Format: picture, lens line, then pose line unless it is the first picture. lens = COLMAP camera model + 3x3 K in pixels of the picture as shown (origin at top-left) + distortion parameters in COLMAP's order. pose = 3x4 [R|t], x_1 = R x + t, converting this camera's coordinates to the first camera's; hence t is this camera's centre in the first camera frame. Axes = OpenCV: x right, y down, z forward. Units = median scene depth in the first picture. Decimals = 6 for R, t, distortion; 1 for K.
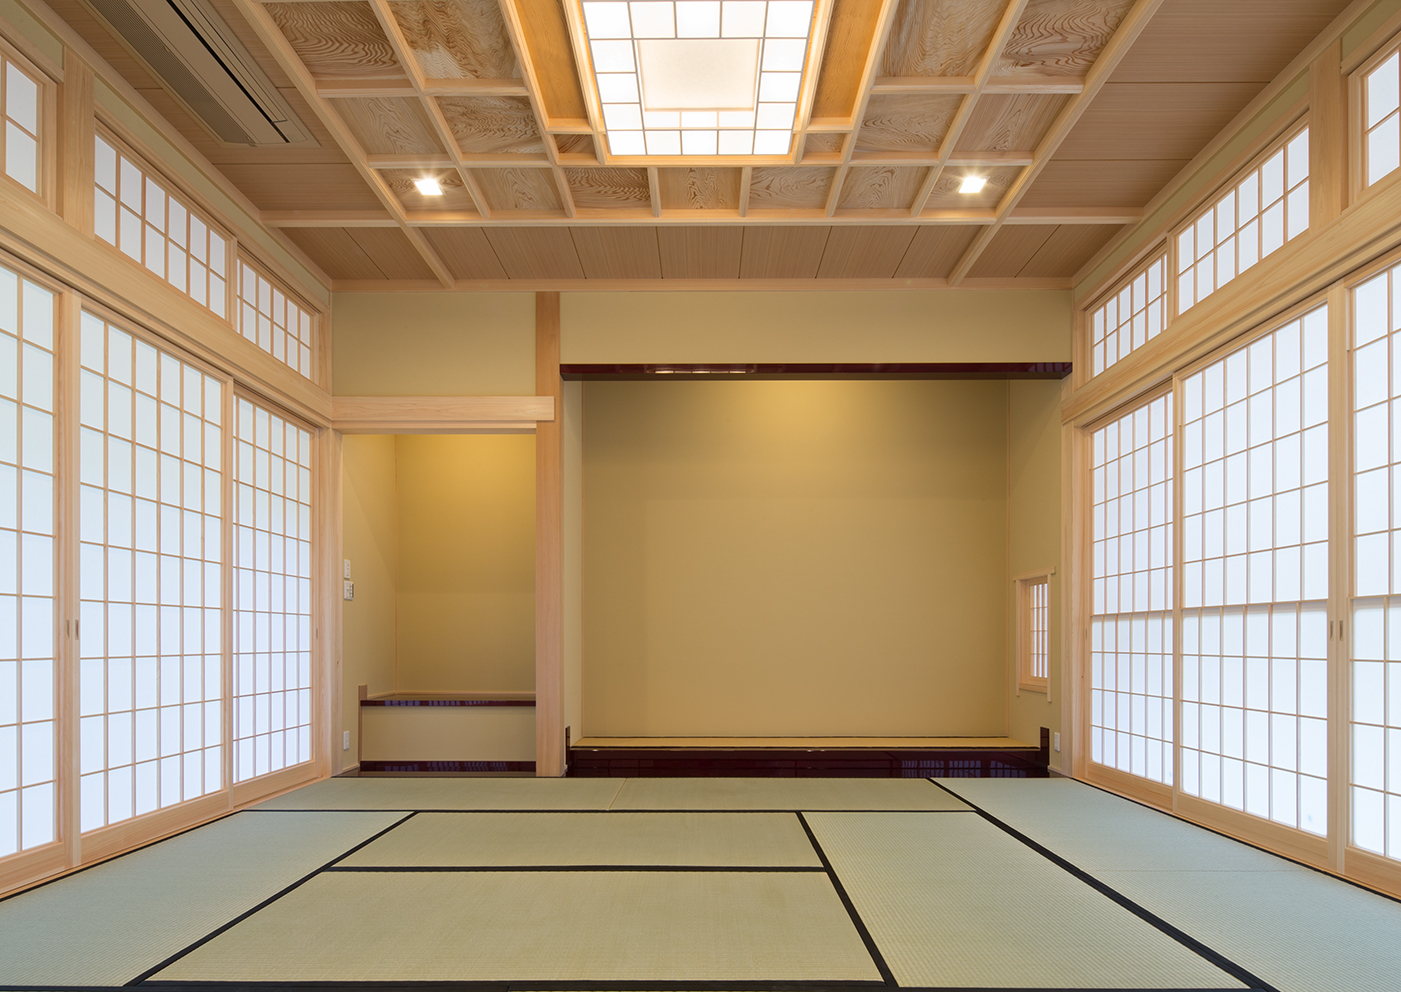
lens RADIAL K [[729.6, 0, 698.0], [0, 729.6, 544.8], [0, 0, 1]] dist [-0.017883, -0.000359]
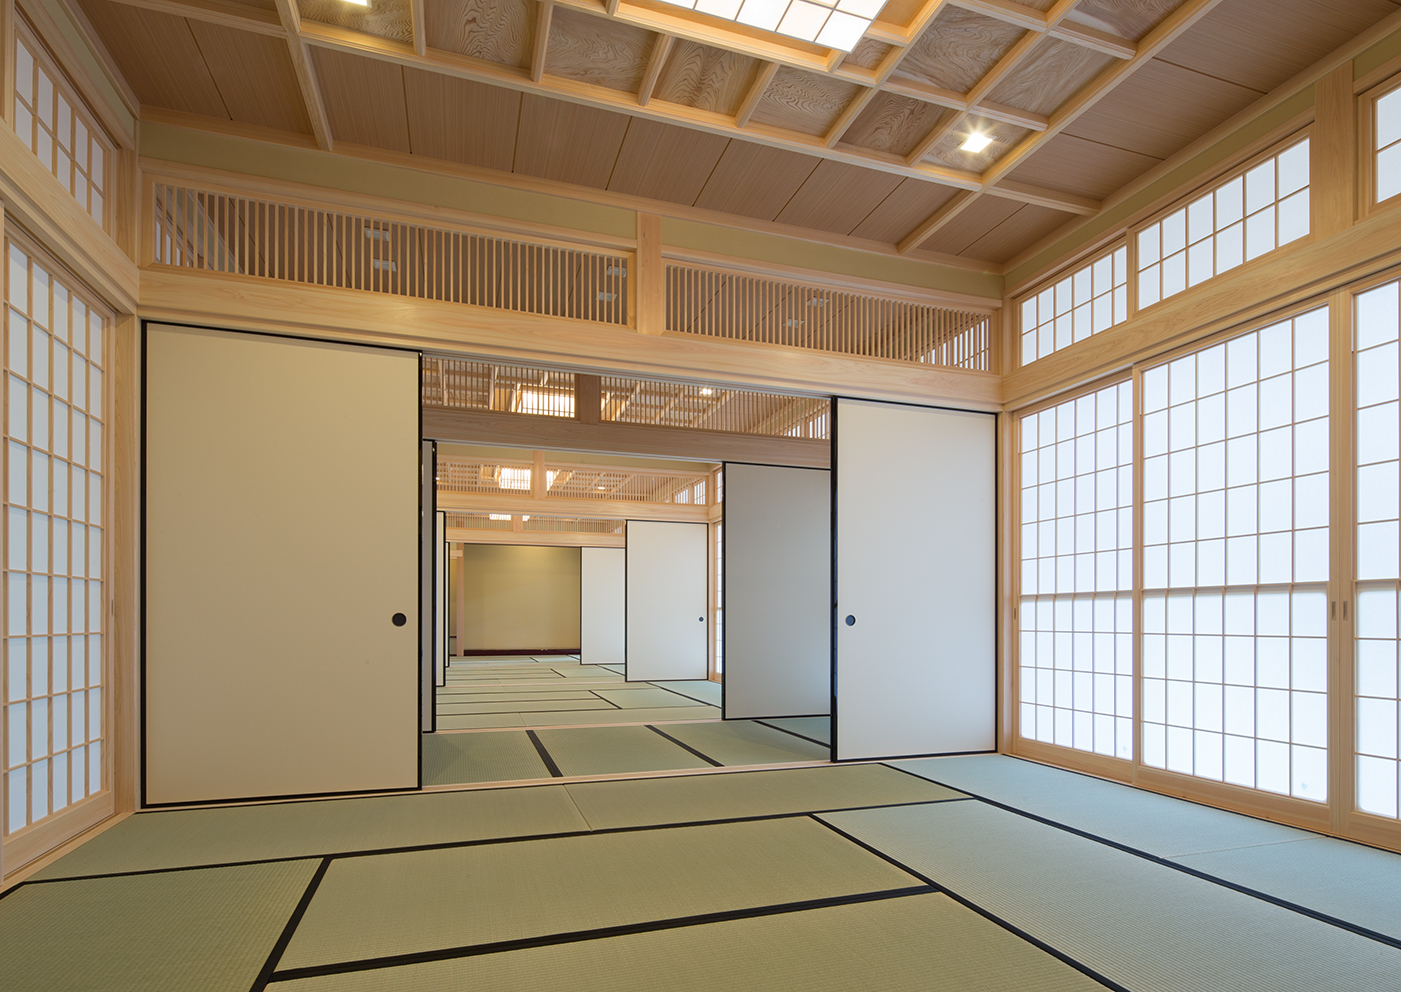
lens RADIAL K [[729.6, 0, 698.0], [0, 729.6, 544.8], [0, 0, 1]] dist [-0.017883, -0.000359]
pose [[0.950381, 0.040354, 0.308459, -0.287064], [-0.048527, 0.998644, 0.018866, 0.037994], [-0.307279, -0.032899, 0.951051, 0.223443]]
